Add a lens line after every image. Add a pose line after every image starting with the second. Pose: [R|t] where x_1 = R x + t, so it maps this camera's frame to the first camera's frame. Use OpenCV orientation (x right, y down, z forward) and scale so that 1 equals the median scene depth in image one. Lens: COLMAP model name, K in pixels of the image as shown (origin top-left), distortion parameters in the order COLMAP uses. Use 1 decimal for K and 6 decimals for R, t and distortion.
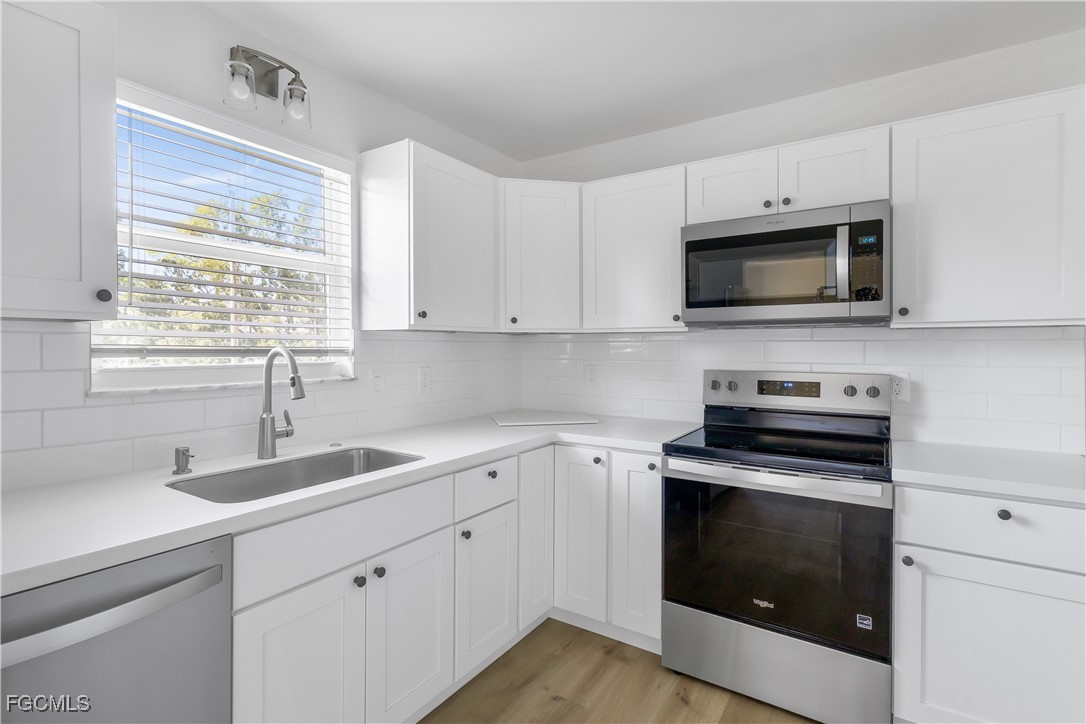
lens RADIAL K [[525.5, 0, 552.7], [0, 525.5, 354.2], [0, 0, 1]] dist [-0.000822, 0.002781]
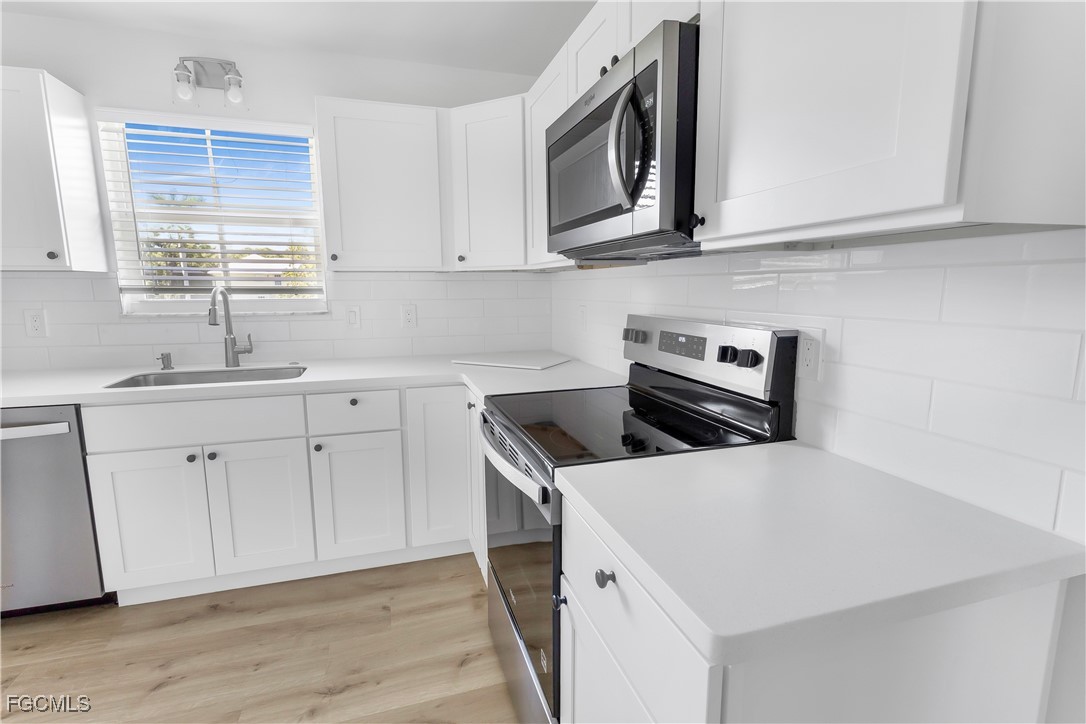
lens RADIAL K [[525.5, 0, 550.2], [0, 525.5, 361.5], [0, 0, 1]] dist [-0.000822, 0.002781]
pose [[0.772111, 0.088351, -0.629316, 0.906205], [-0.001907, 0.990606, 0.136733, -0.009315], [0.635485, -0.104373, 0.765026, 0.422892]]
